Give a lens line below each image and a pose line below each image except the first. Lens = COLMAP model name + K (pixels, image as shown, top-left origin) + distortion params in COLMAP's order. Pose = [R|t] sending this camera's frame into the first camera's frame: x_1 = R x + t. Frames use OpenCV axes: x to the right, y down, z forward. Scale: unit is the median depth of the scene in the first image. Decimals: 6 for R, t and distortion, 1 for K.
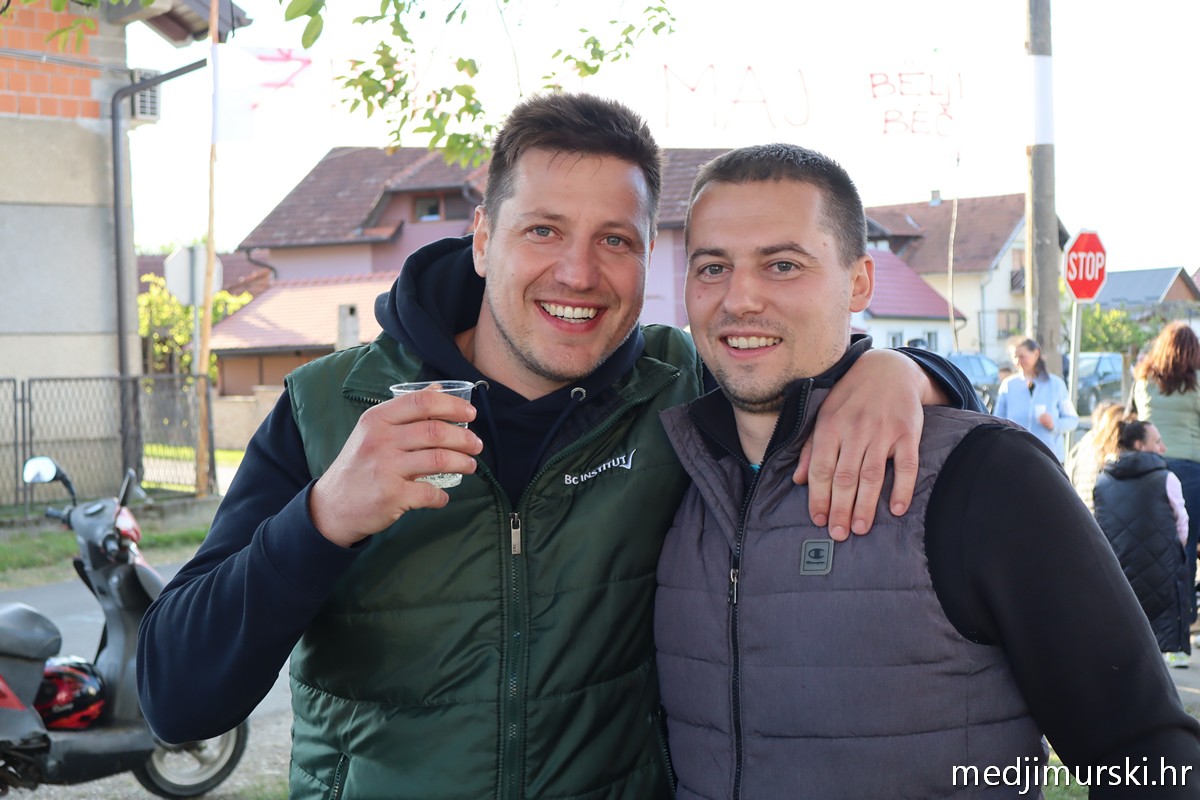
lens RADIAL K [[1718.0, 0, 600.0], [0, 1718.0, 400.0], [0, 0, 1]] dist [-0.002023, 0.030820]
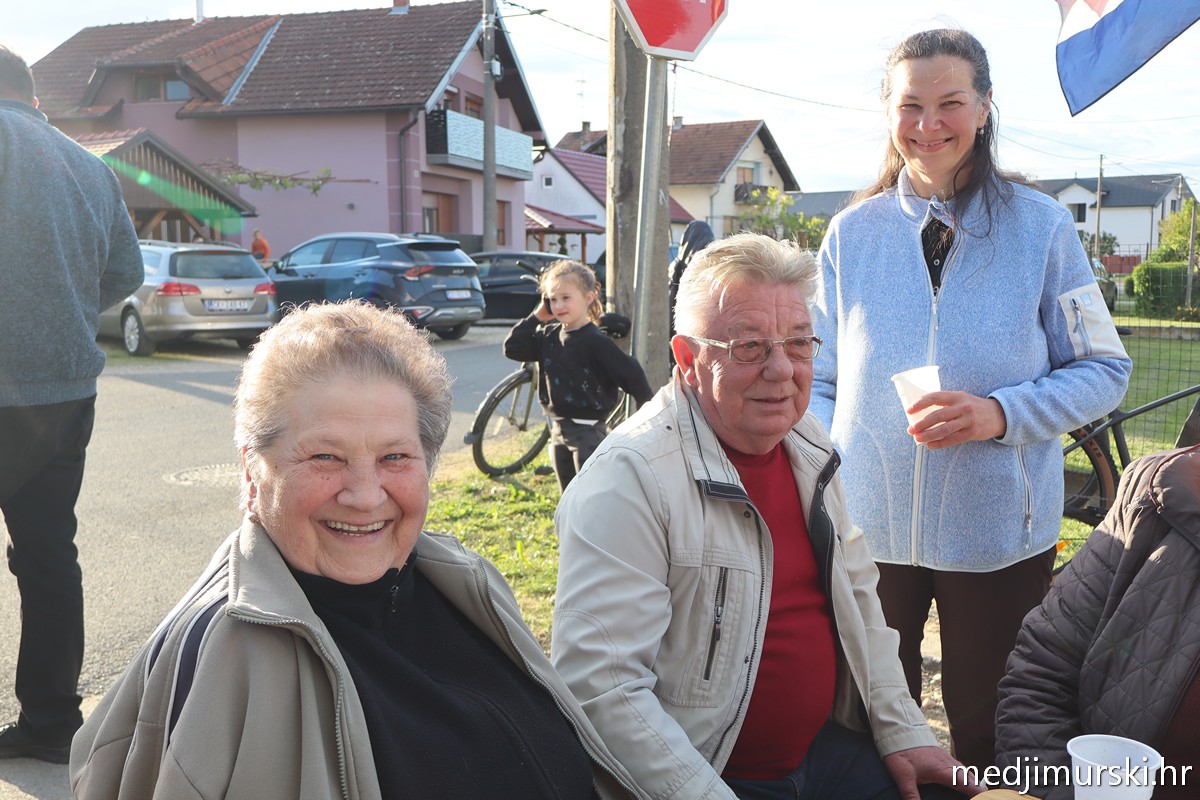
lens RADIAL K [[1188.1, 0, 600.0], [0, 1188.1, 400.0], [0, 0, 1]] dist [0.049349, -0.175174]
pose [[0.993884, 0.008137, 0.110129, 0.084863], [-0.018615, 0.995356, 0.094449, -0.000720], [-0.108849, -0.095921, 0.989420, 0.257690]]
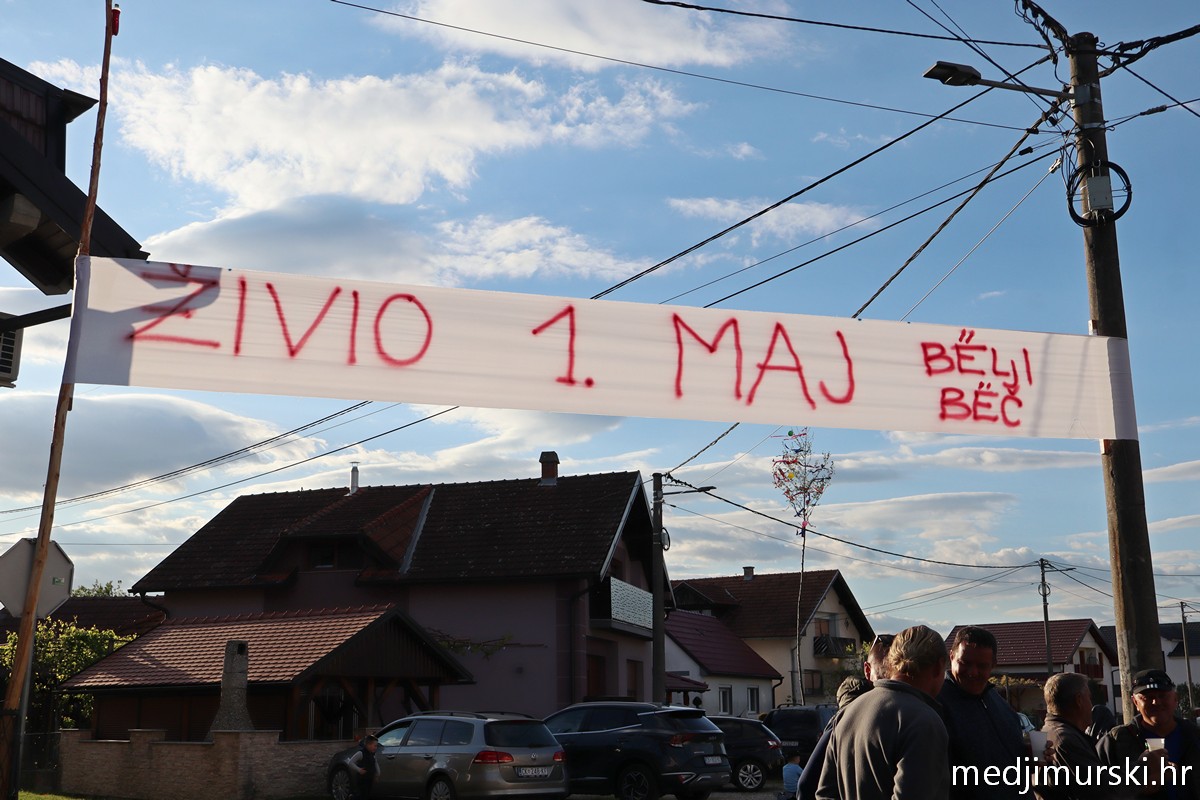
lens RADIAL K [[1330.1, 0, 600.0], [0, 1330.1, 400.0], [0, 0, 1]] dist [-0.015519, 0.025124]
pose [[0.992975, 0.043428, 0.110062, -0.024422], [-0.014470, 0.967794, -0.251328, -0.002068], [-0.117432, 0.247970, 0.961624, 0.168699]]
